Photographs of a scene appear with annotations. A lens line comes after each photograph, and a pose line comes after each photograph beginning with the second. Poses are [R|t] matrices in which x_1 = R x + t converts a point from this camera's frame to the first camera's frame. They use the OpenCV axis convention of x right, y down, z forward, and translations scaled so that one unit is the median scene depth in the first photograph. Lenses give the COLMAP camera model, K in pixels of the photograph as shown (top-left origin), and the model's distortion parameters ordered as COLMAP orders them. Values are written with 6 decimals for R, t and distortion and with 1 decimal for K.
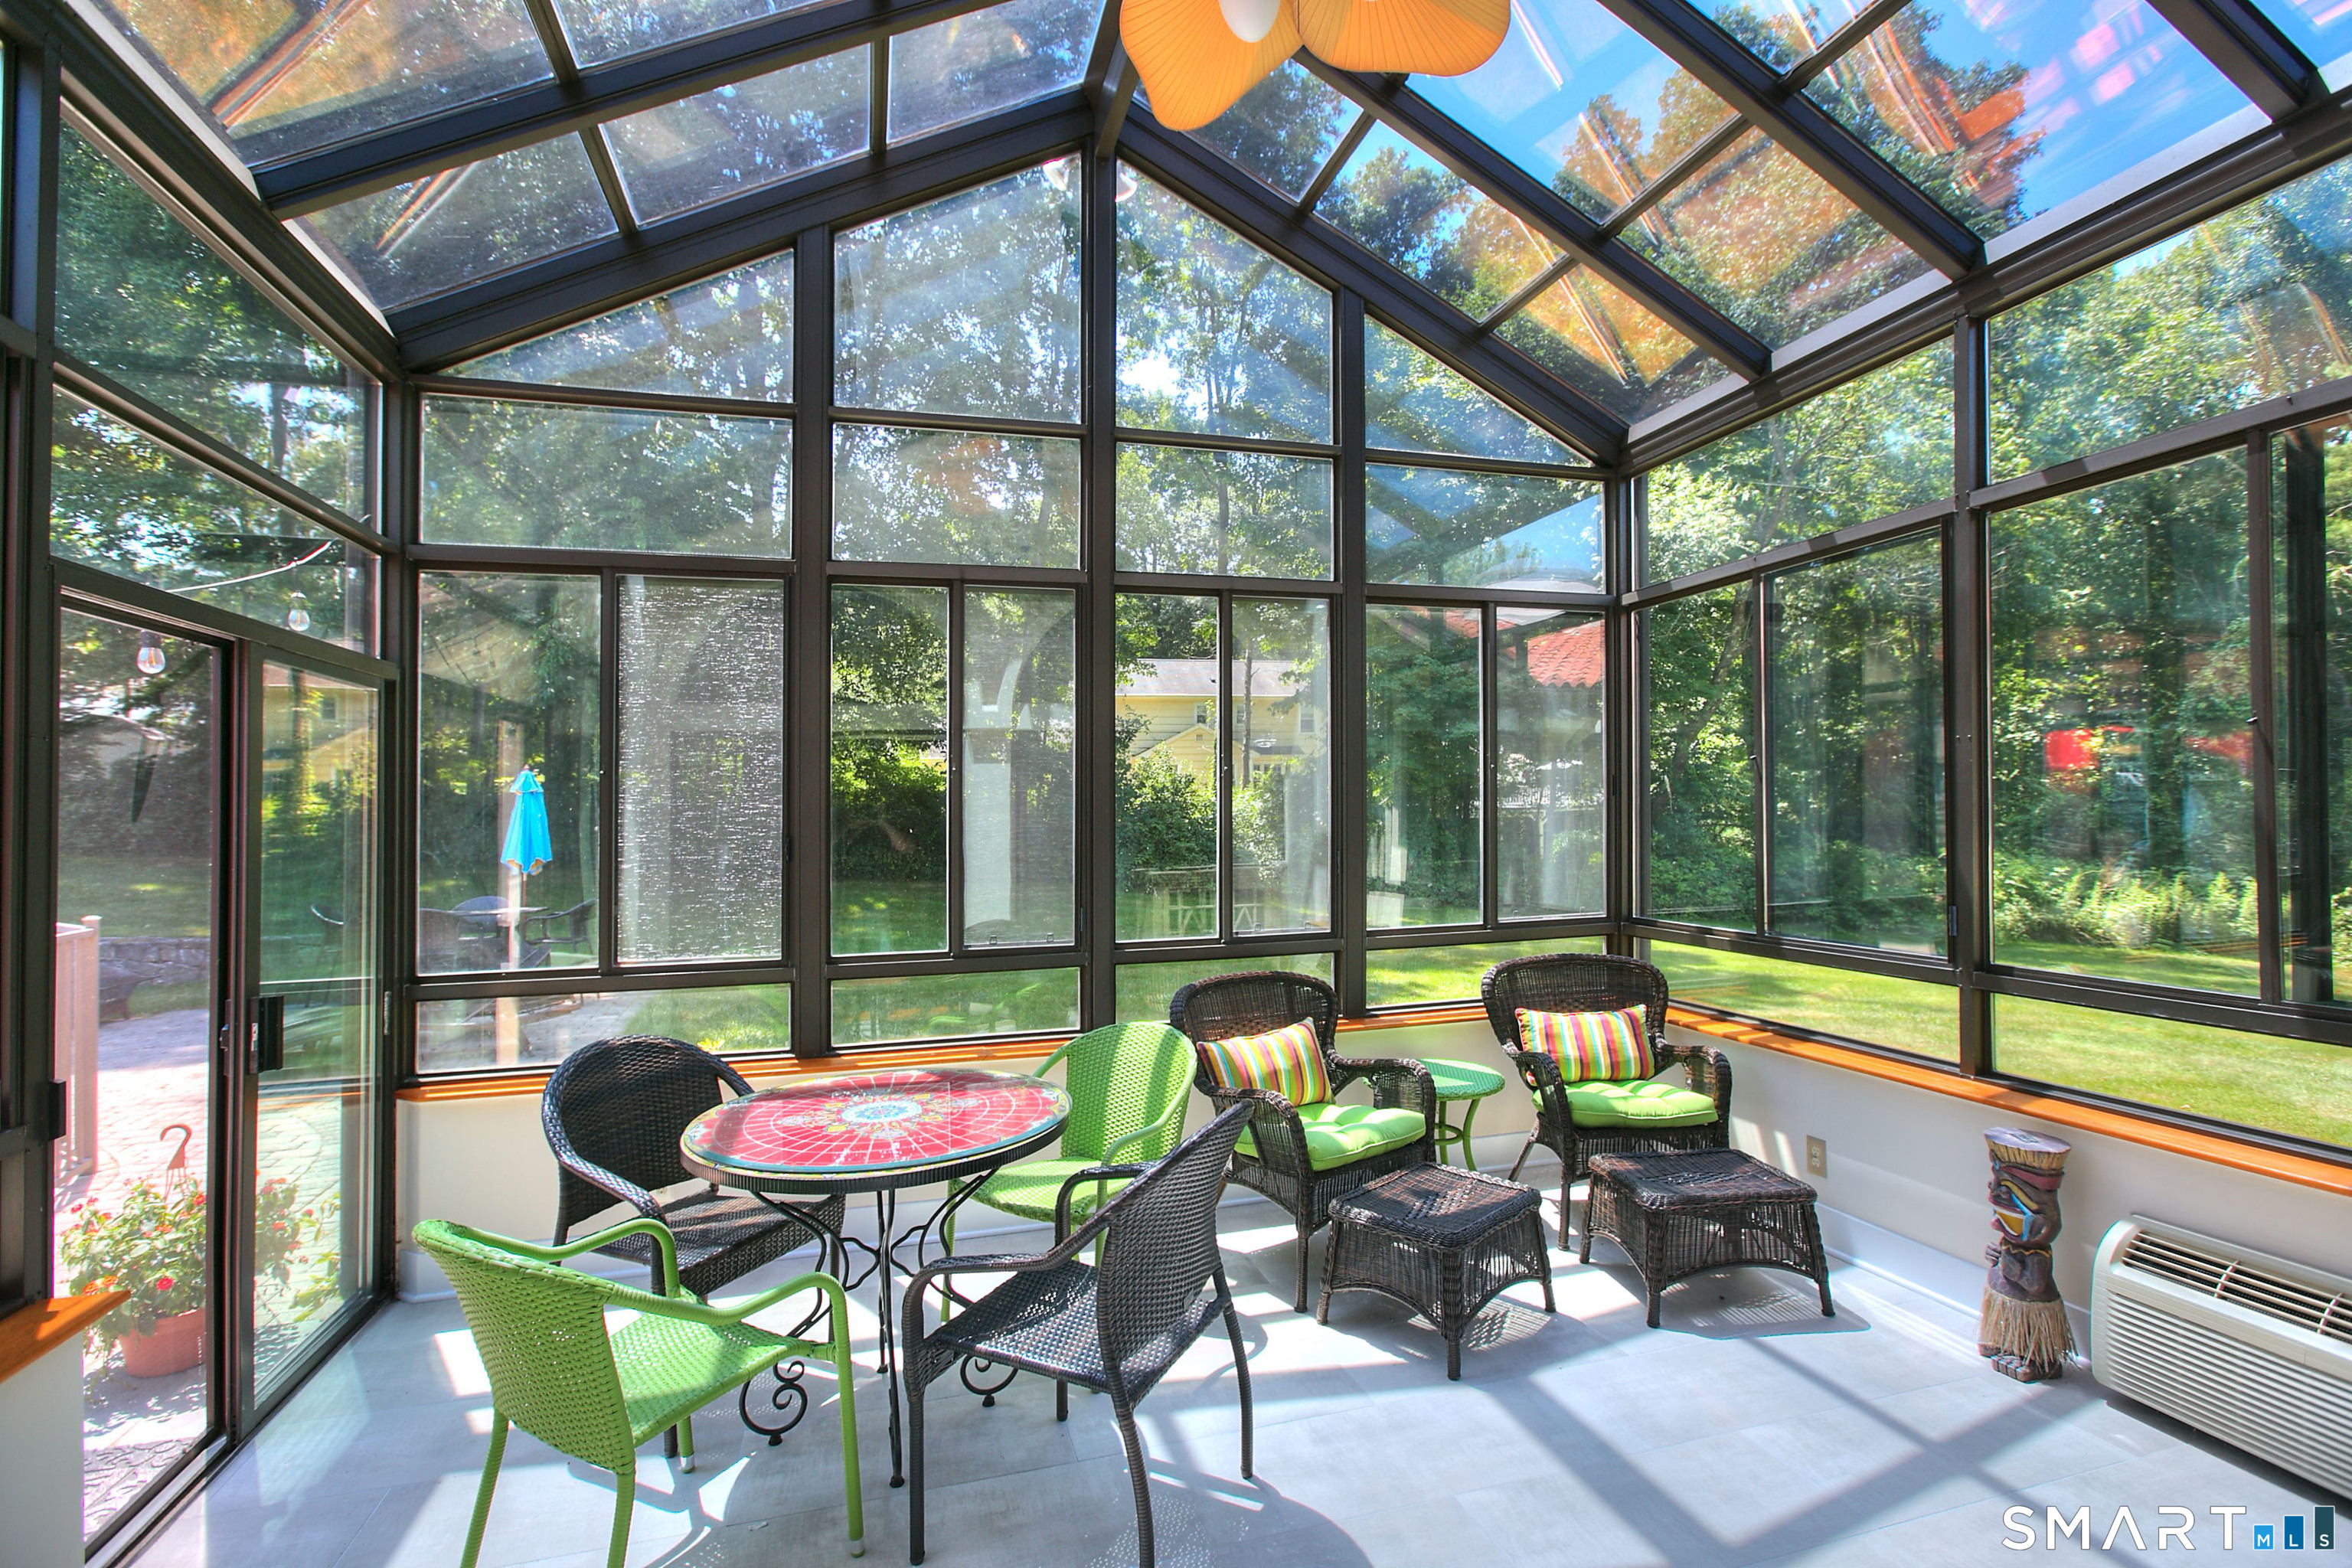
lens RADIAL K [[1139.4, 0, 1176.0], [0, 1139.4, 784.0], [0, 0, 1]] dist [-0.052391, 0.021112]
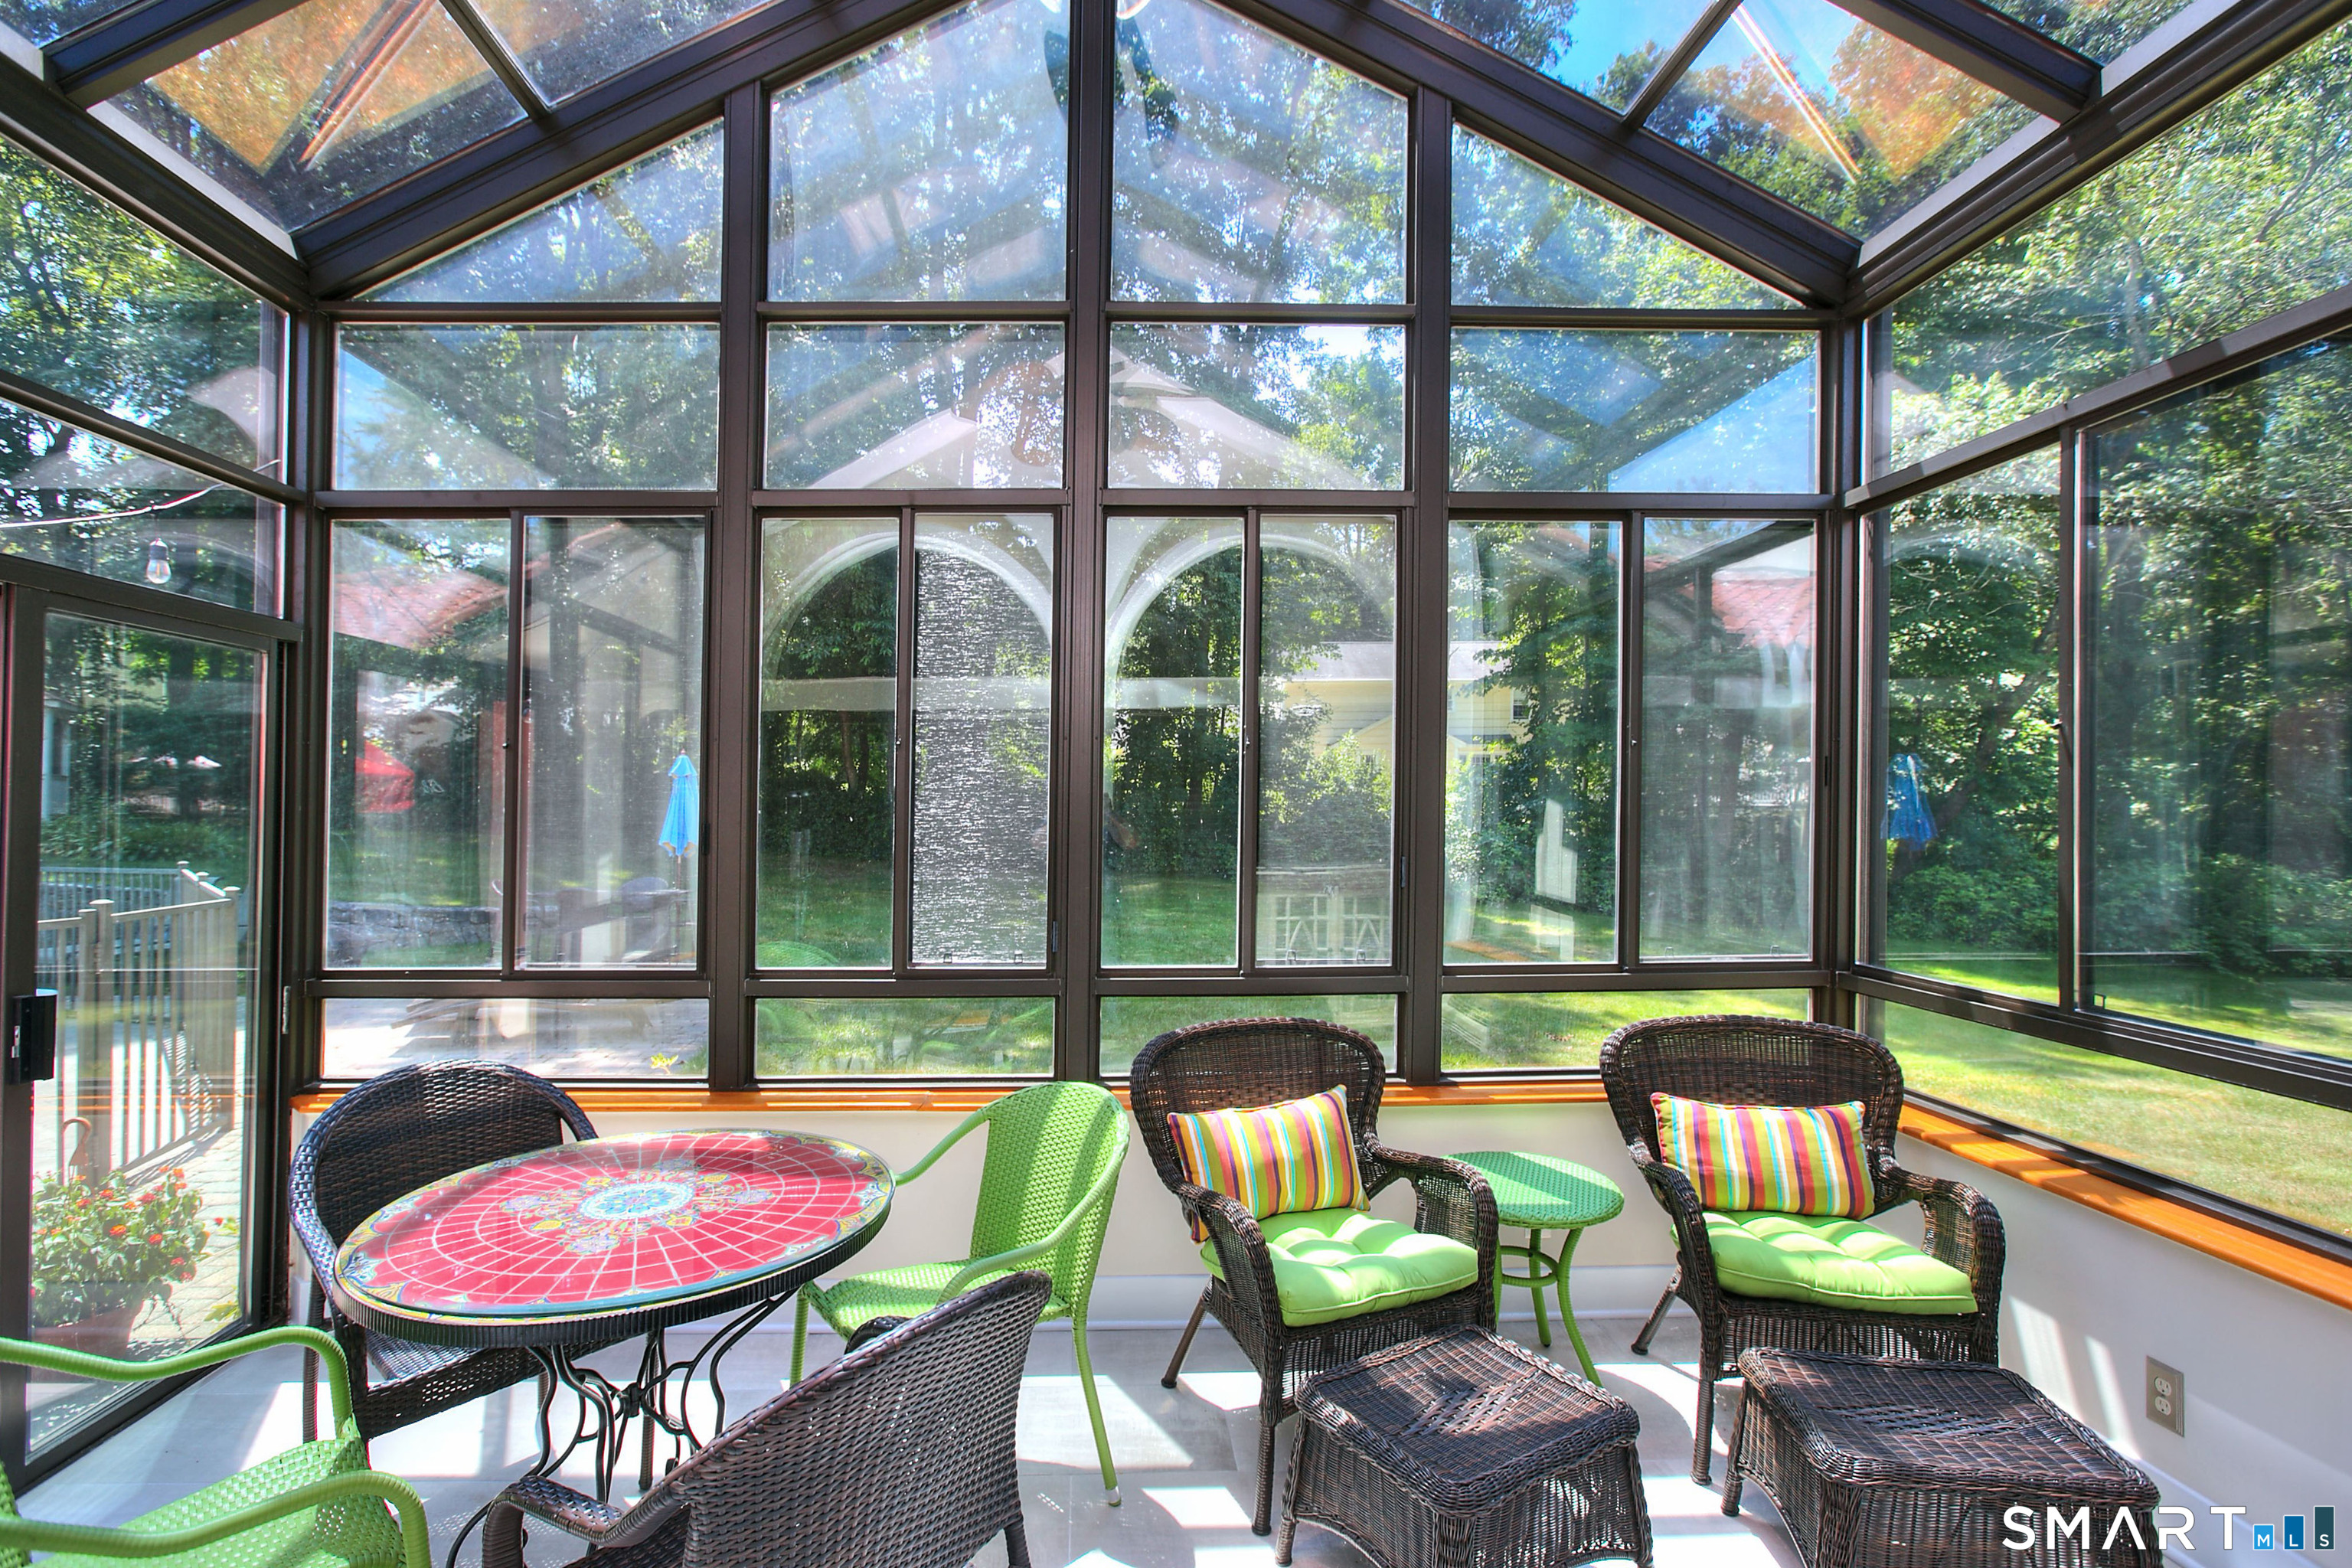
lens RADIAL K [[1091.9, 0, 1176.0], [0, 1091.9, 784.0], [0, 0, 1]] dist [-0.031063, 0.012408]
pose [[0.970740, 0.009273, -0.239953, 0.180526], [-0.008021, 0.999949, 0.006194, 0.009861], [0.239998, -0.004089, 0.970765, 0.300923]]
